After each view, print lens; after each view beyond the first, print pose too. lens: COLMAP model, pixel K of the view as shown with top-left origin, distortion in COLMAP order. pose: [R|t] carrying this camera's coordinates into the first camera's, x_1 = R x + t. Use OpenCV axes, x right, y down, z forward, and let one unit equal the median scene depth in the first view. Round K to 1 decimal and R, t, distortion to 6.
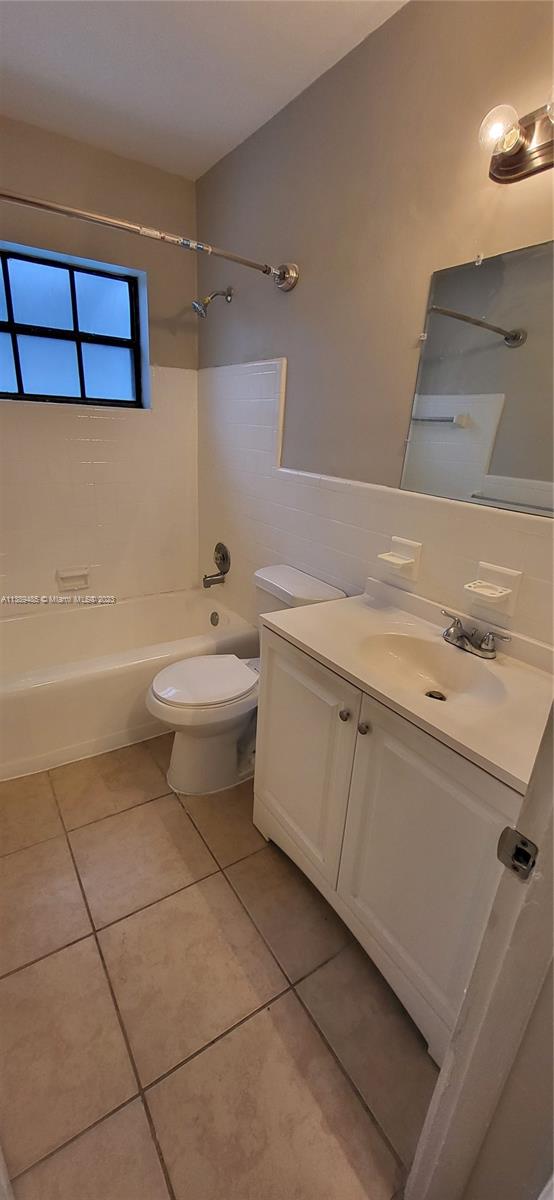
lens RADIAL K [[476.7, 0, 273.9], [0, 476.7, 598.6], [0, 0, 1]] dist [0.000653, -0.000140]
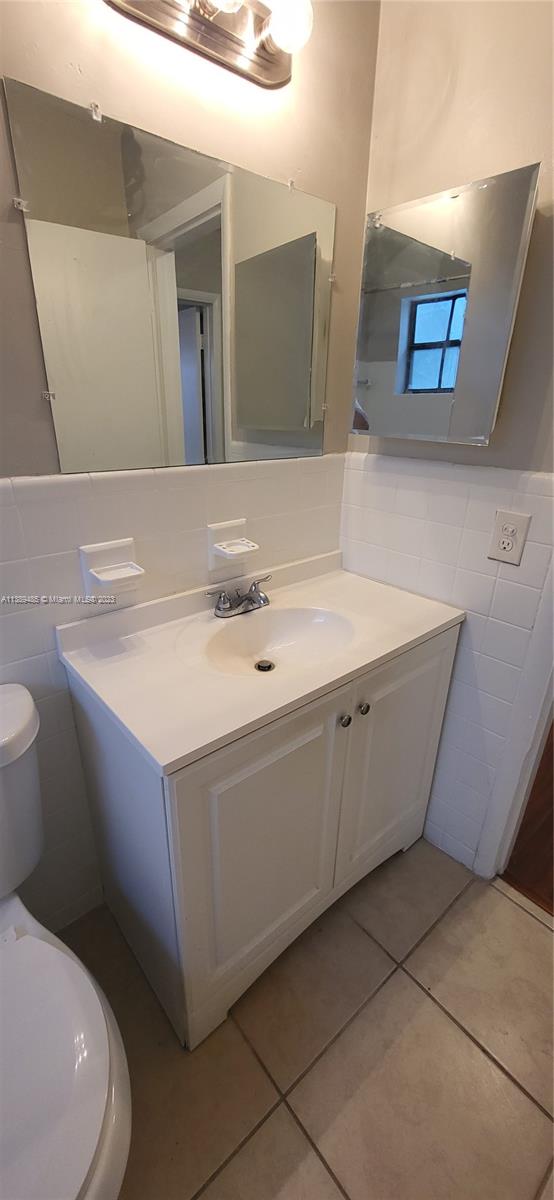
lens RADIAL K [[476.7, 0, 274.3], [0, 476.7, 599.2], [0, 0, 1]] dist [0.000653, -0.000140]
pose [[-0.119879, -0.435908, 0.891971, -0.359447], [0.317264, 0.834518, 0.450470, -0.260632], [-0.940730, 0.336993, 0.038257, 0.707789]]
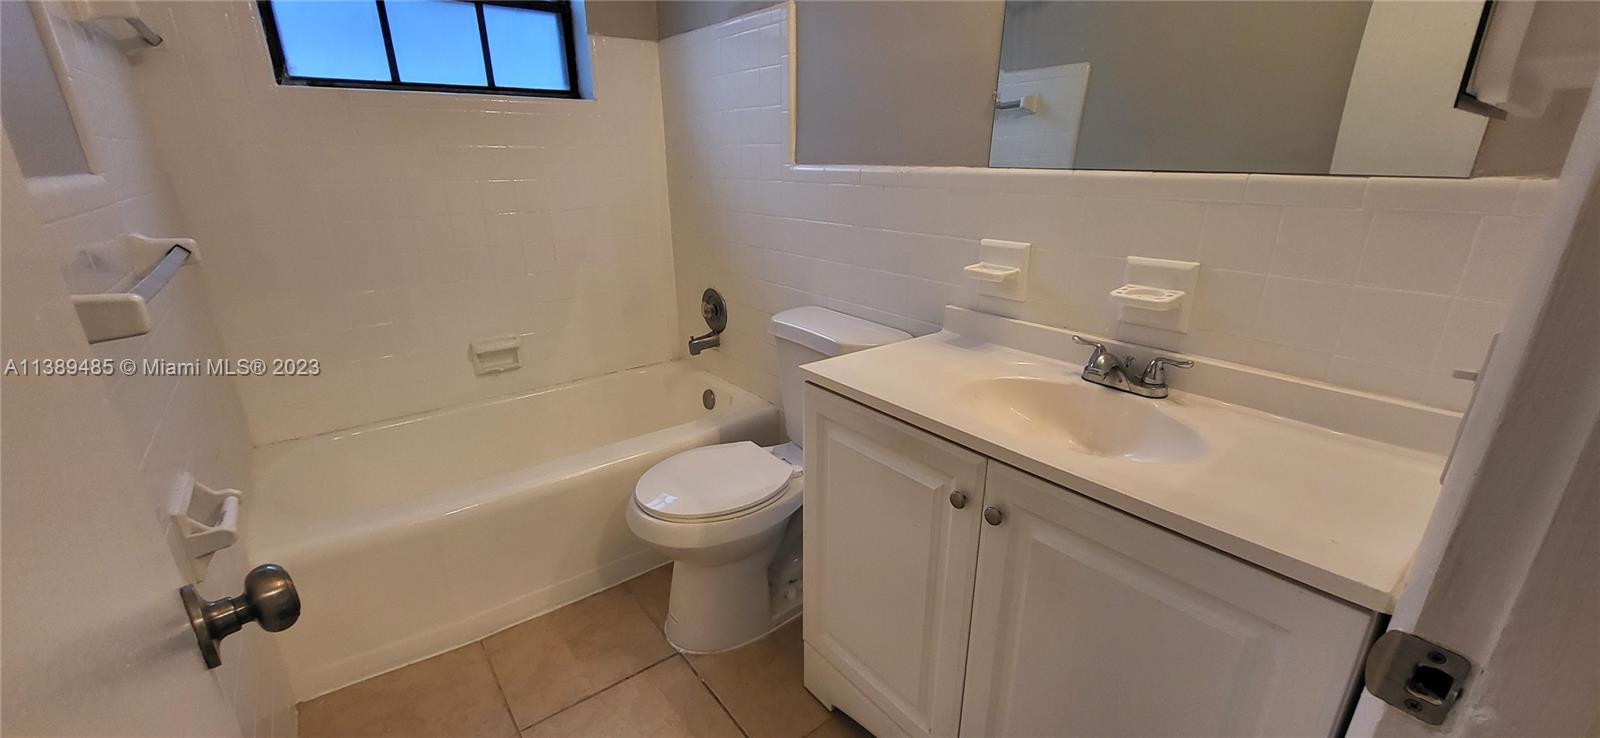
lens RADIAL K [[635.6, 0, 803.6], [0, 635.6, 381.5], [0, 0, 1]] dist [0.000653, -0.000140]
pose [[0.995169, -0.076657, 0.061337, -0.068762], [0.077170, 0.997000, -0.006033, 0.053156], [-0.060690, 0.010738, 0.998099, 0.112869]]
